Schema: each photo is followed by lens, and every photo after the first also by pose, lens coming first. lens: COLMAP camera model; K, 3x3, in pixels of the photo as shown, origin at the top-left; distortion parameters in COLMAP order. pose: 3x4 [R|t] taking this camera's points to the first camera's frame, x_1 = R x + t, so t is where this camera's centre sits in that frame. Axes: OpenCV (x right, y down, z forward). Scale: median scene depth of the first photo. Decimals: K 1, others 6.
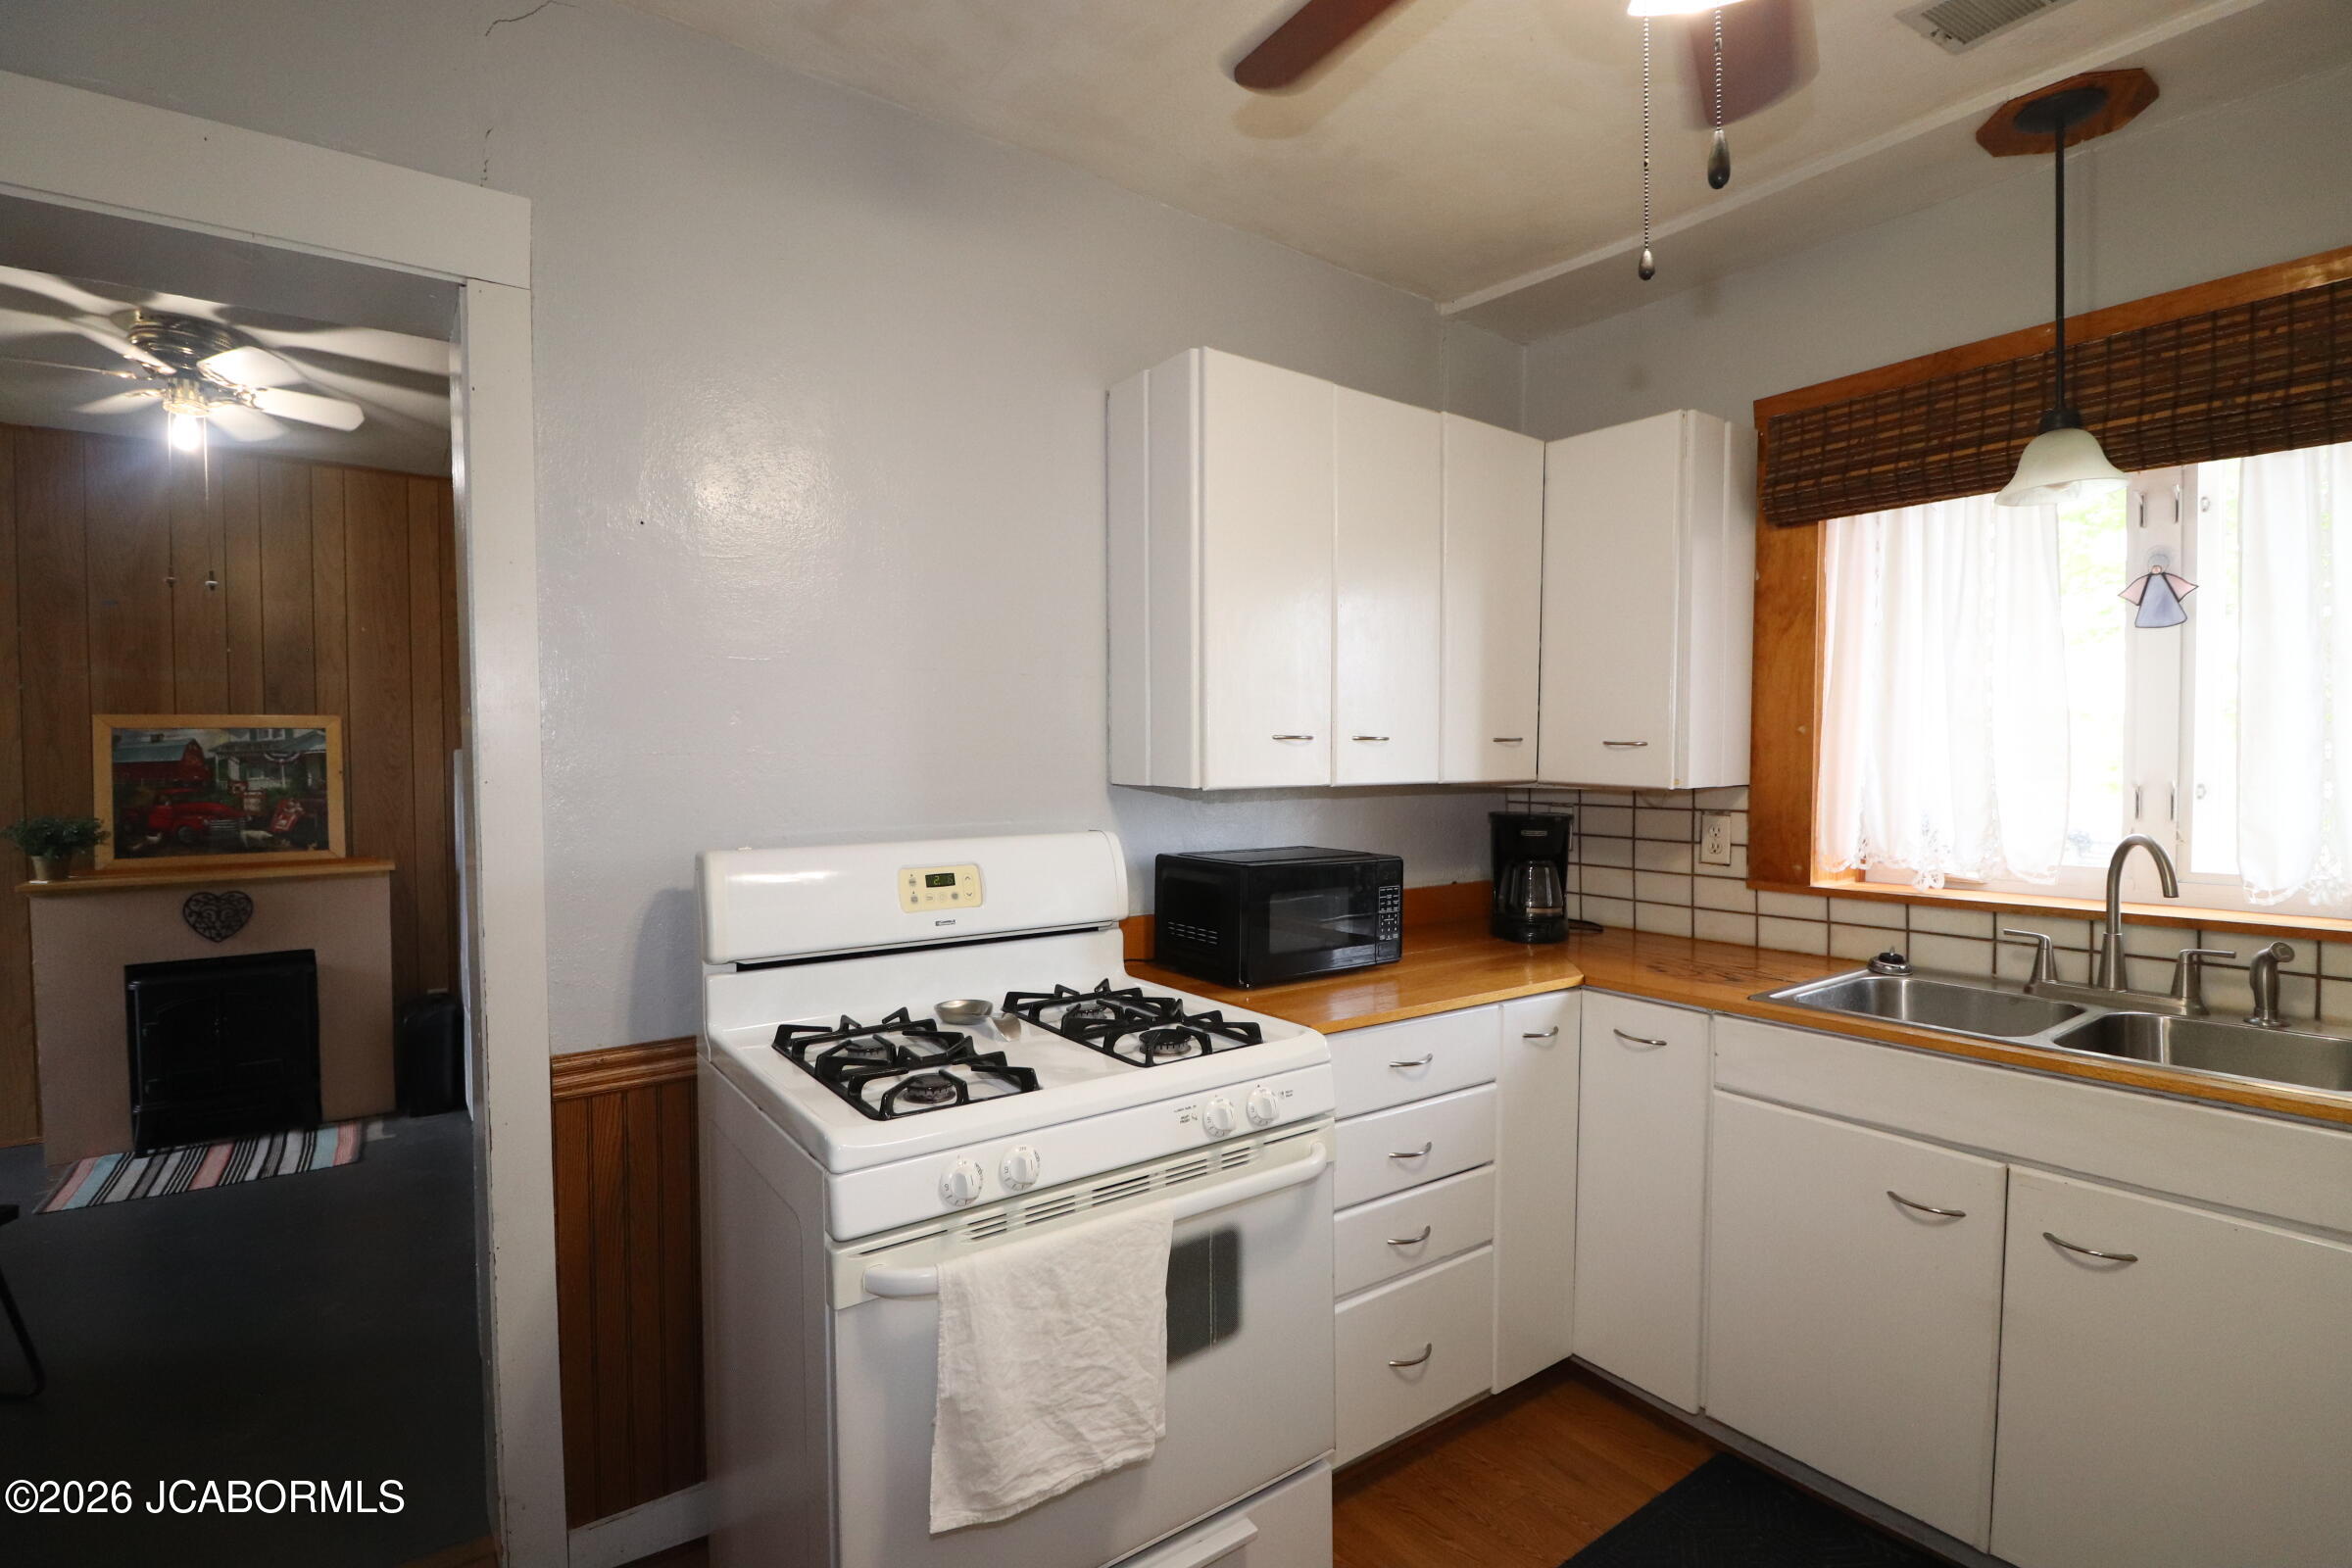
lens RADIAL K [[1111.2, 0, 1171.1], [0, 1111.2, 785.7], [0, 0, 1]] dist [0.001644, -0.000105]
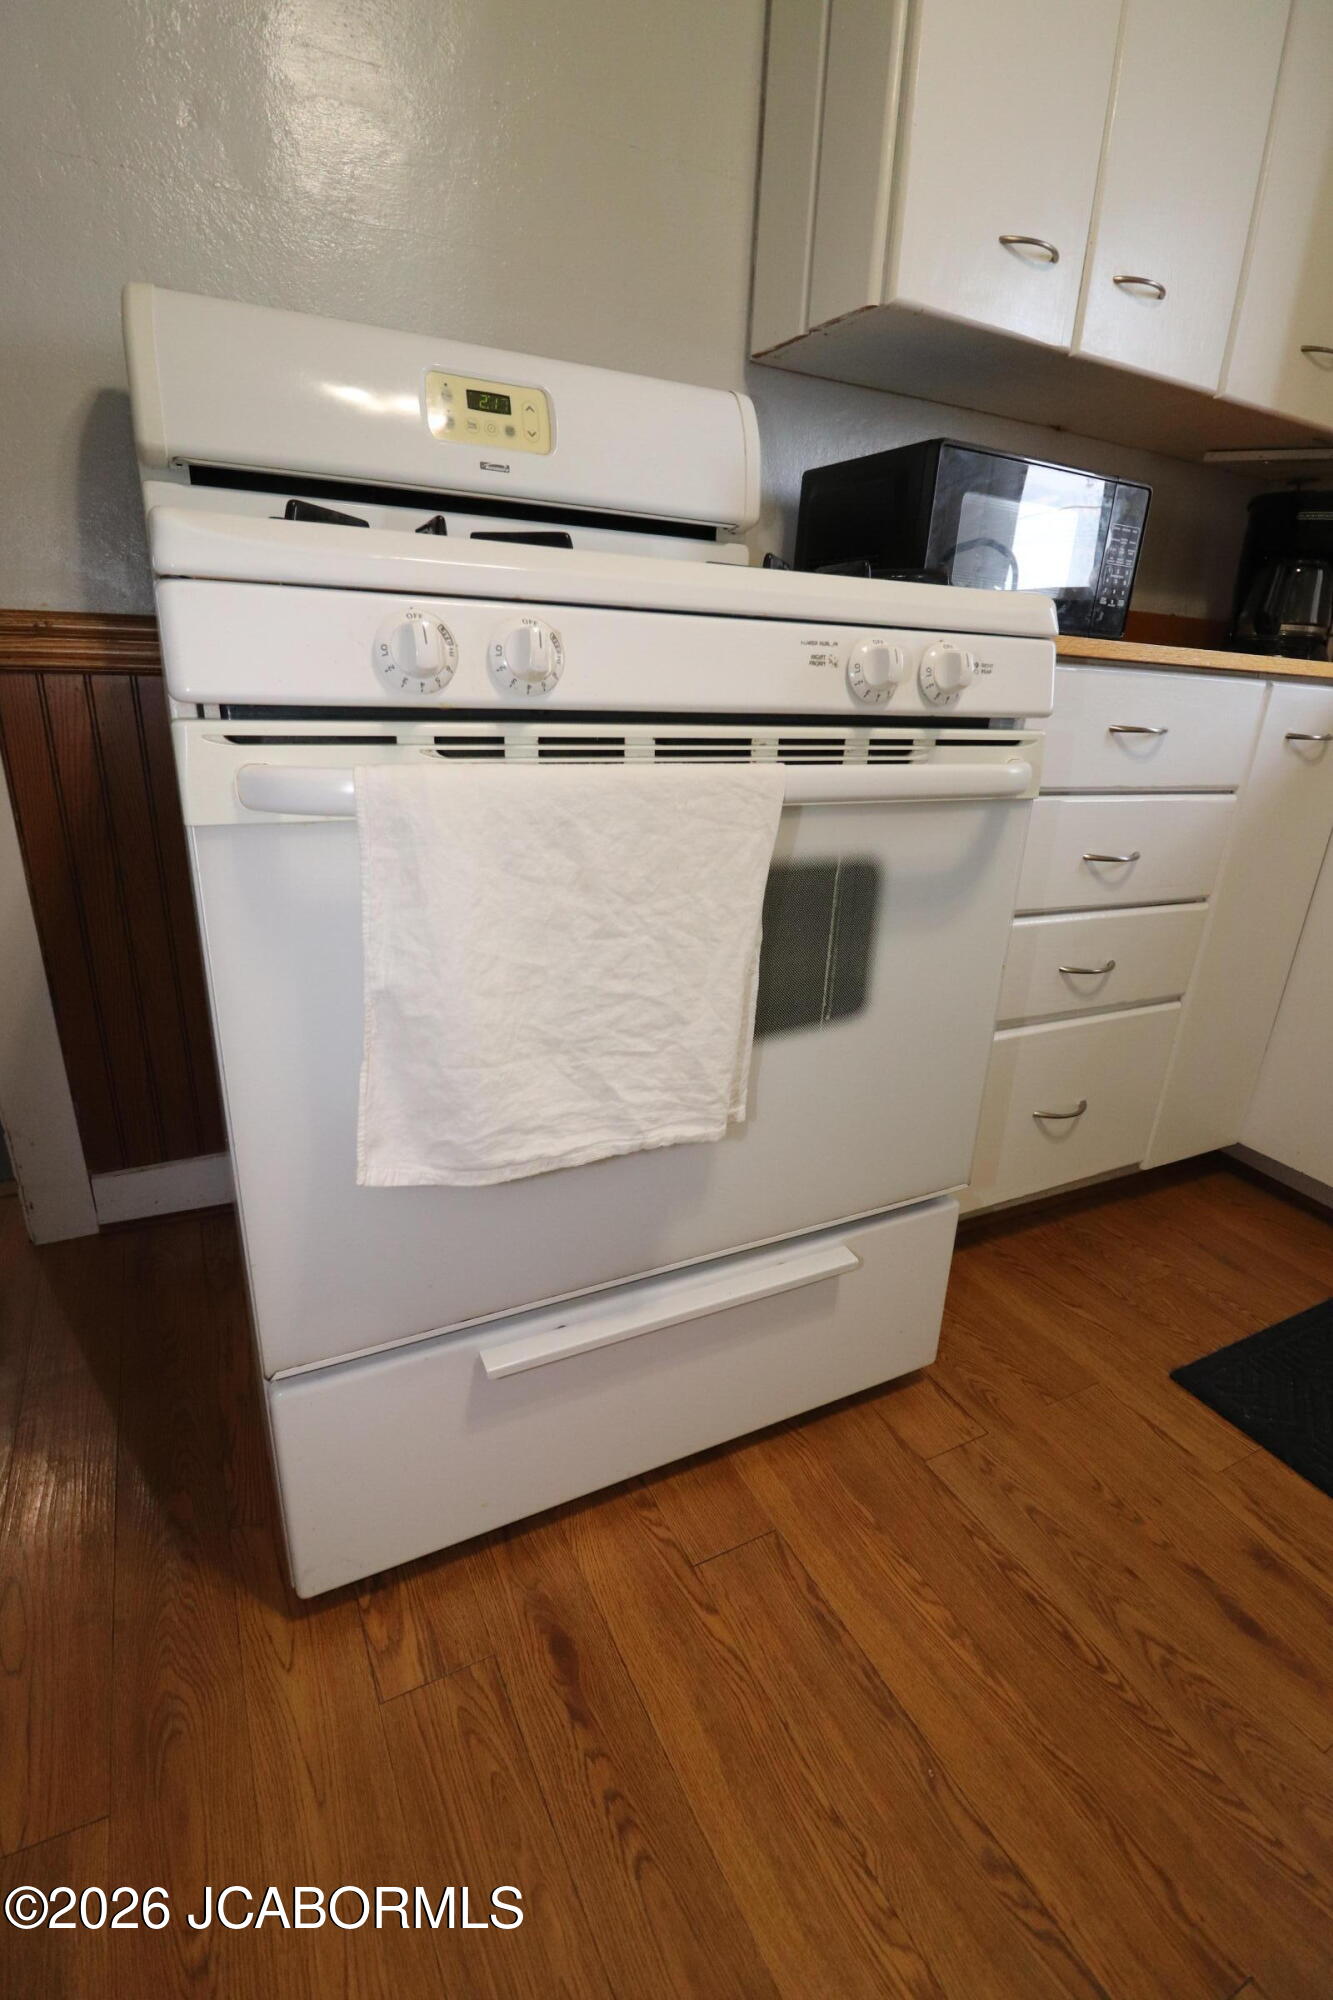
lens RADIAL K [[944.9, 0, 668.1], [0, 944.9, 1004.5], [0, 0, 1]] dist [0.001644, -0.000105]
pose [[0.988086, 0.093965, -0.121886, 0.012417], [-0.051829, 0.948878, 0.311359, 0.320099], [0.144911, -0.301332, 0.942443, 0.441184]]
